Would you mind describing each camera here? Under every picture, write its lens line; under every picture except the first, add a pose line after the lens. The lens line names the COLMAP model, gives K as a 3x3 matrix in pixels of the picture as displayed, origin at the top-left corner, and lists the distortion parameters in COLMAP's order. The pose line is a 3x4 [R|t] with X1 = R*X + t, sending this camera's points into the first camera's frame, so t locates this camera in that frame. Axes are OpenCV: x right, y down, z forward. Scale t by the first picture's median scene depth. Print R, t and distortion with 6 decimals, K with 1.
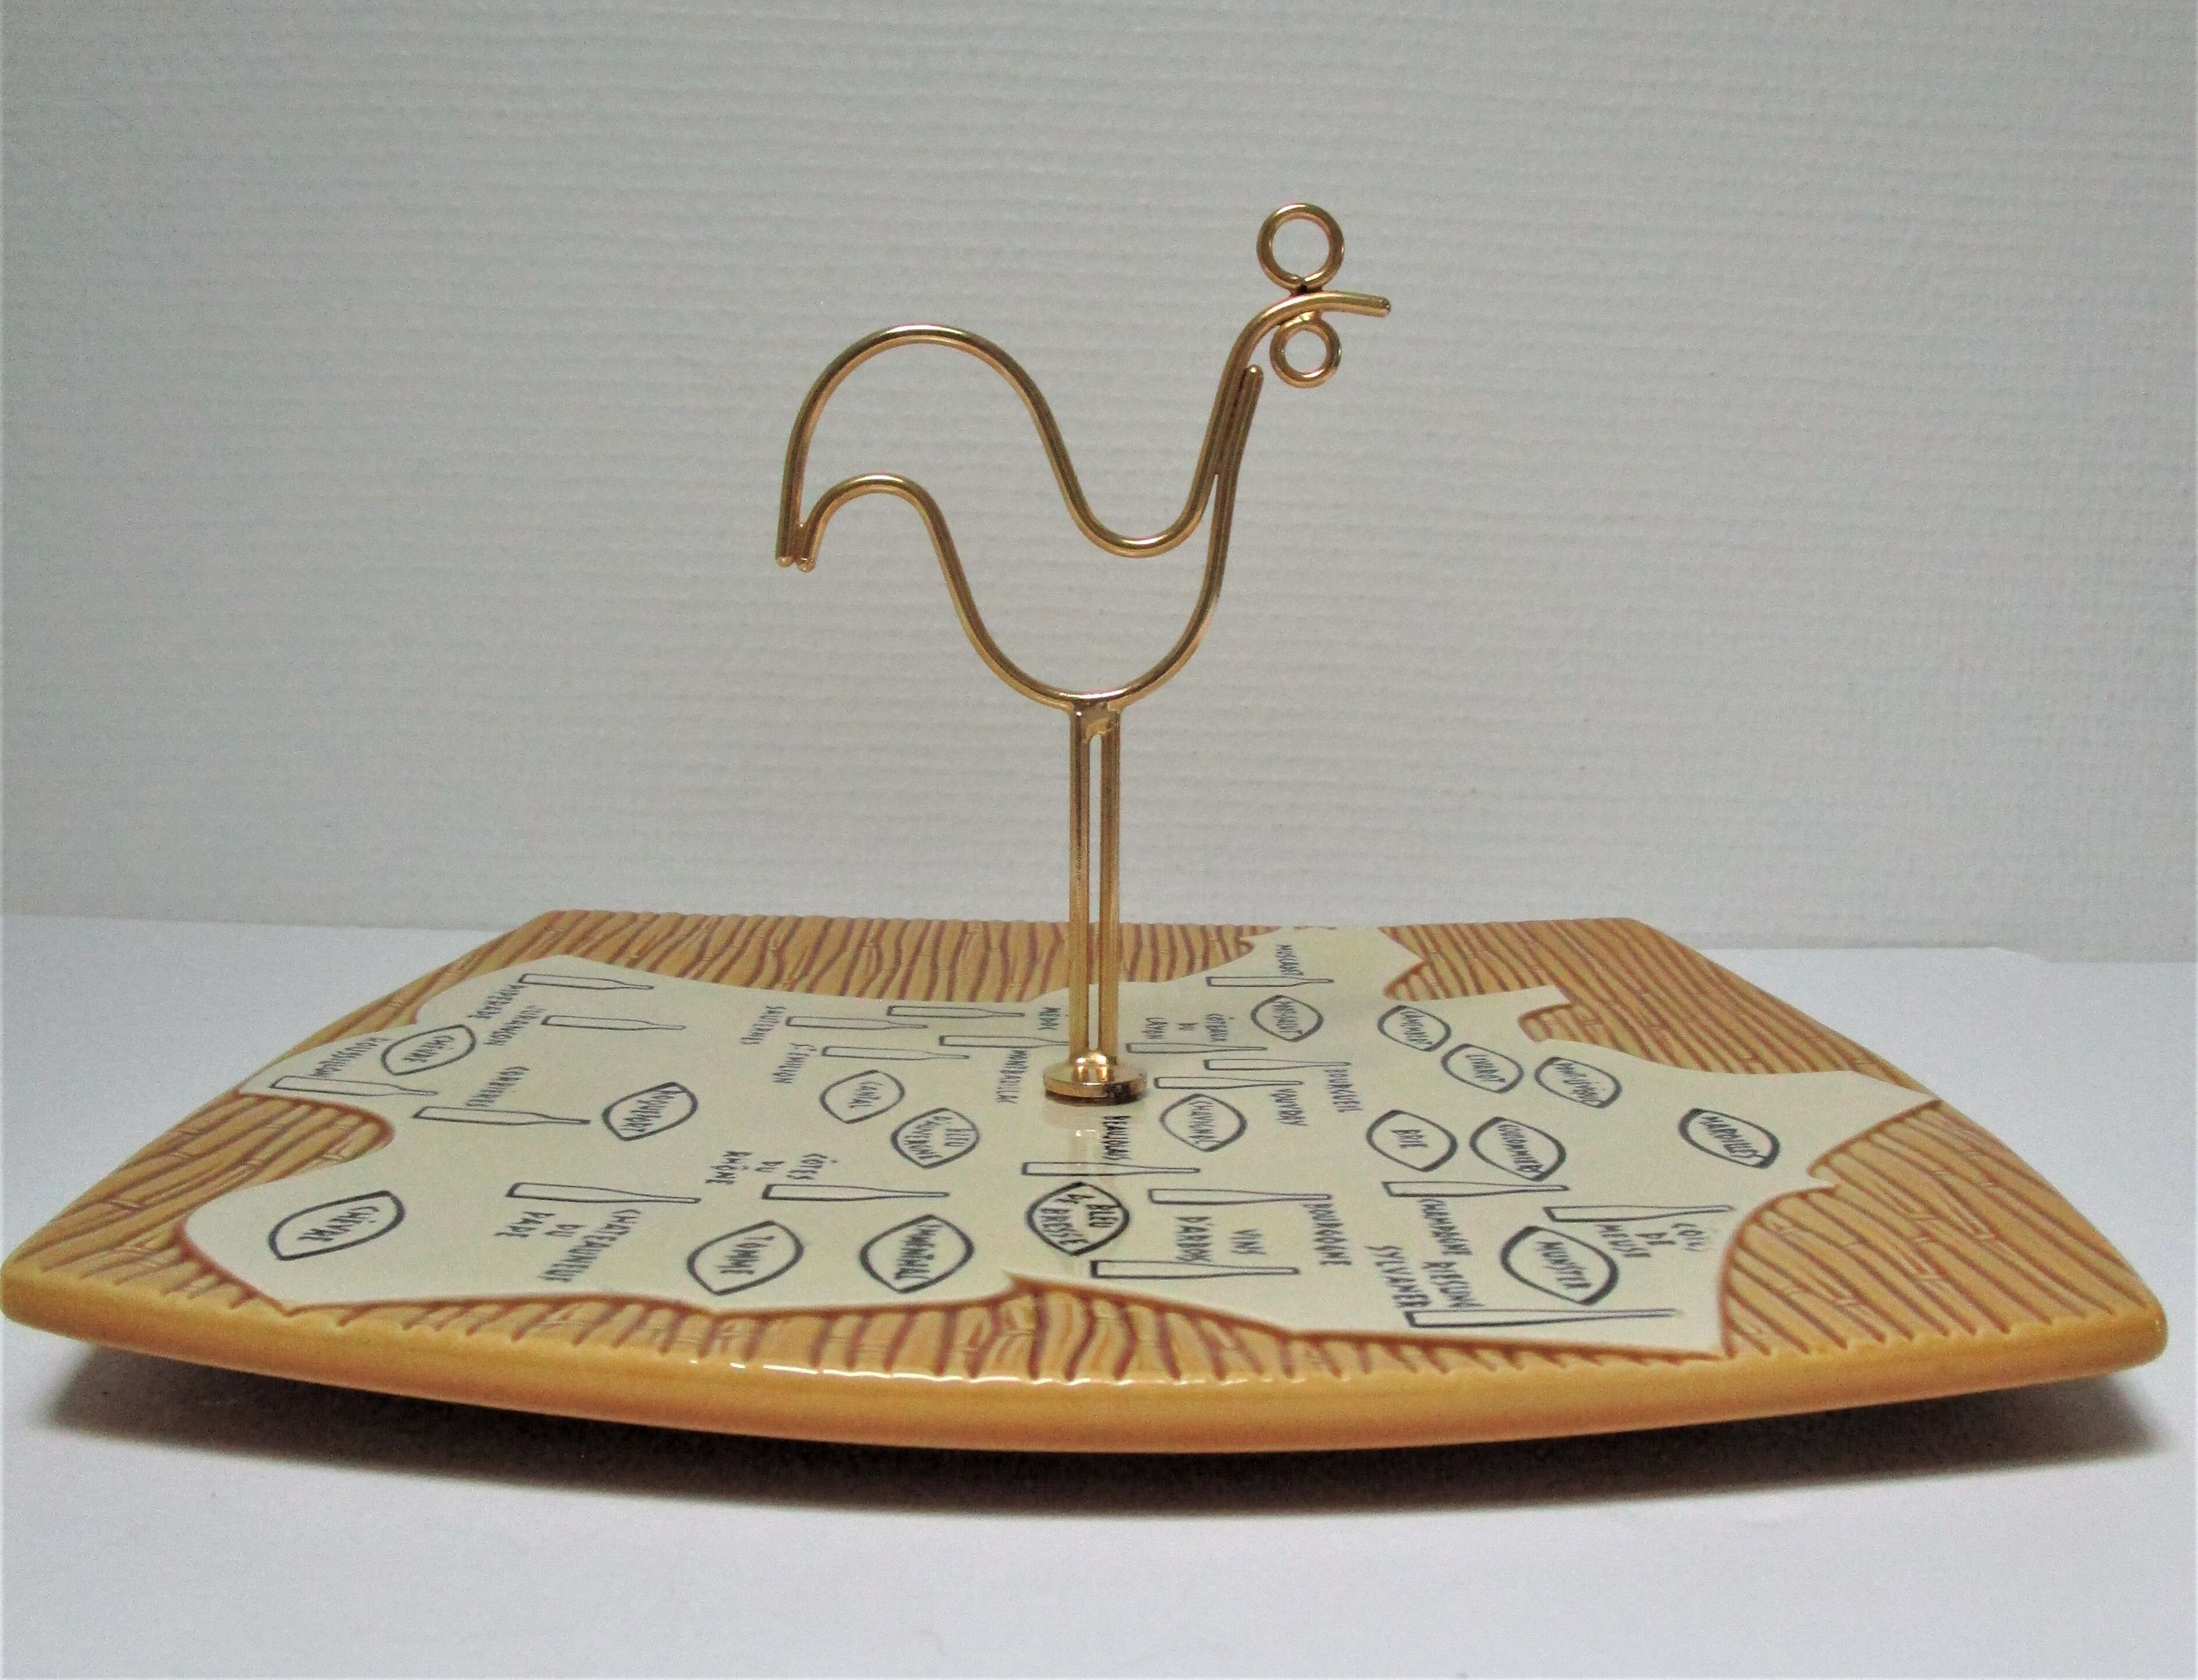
lens RADIAL K [[2129.1, 0, 1101.5], [0, 2129.1, 849.4], [0, 0, 1]] dist [-0.025125, 0.000000]
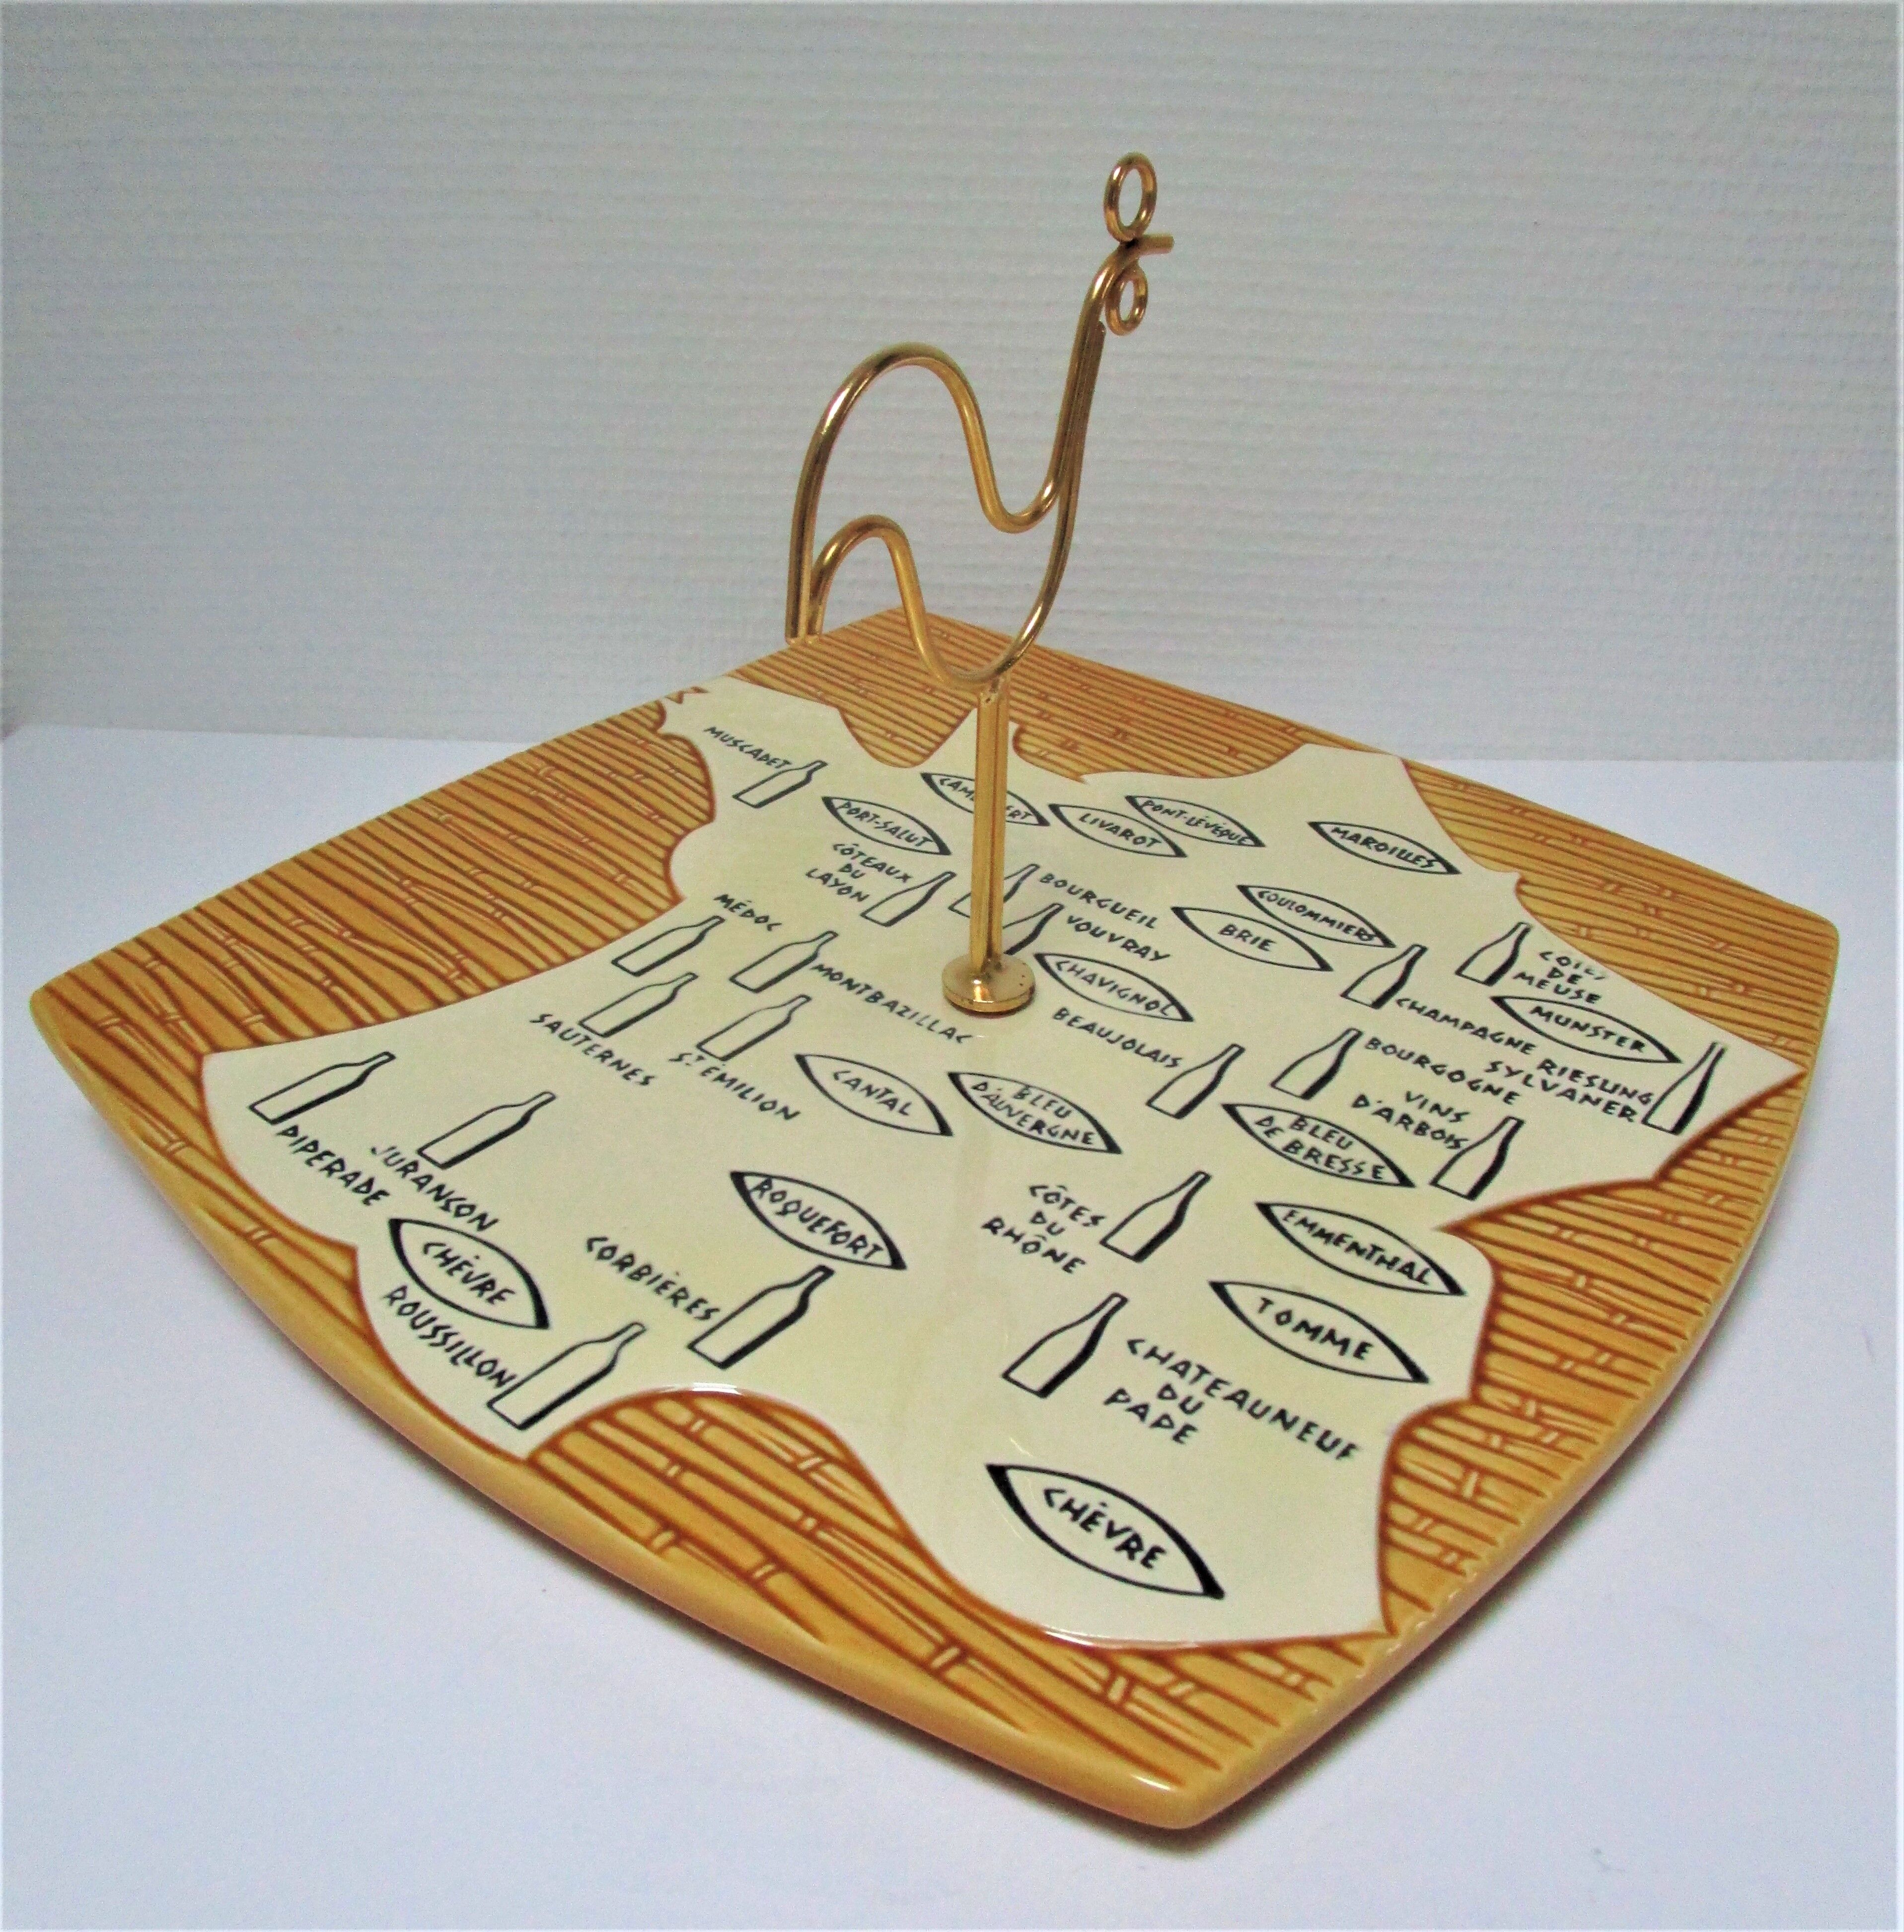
lens RADIAL K [[1831.4, 0, 935.0], [0, 1831.4, 935.6], [0, 0, 1]] dist [-0.031723, 0.000000]
pose [[0.623981, -0.412137, 0.663921, -0.729078], [0.094247, 0.883101, 0.459619, -0.403428], [-0.775735, -0.224221, 0.589882, 0.509736]]
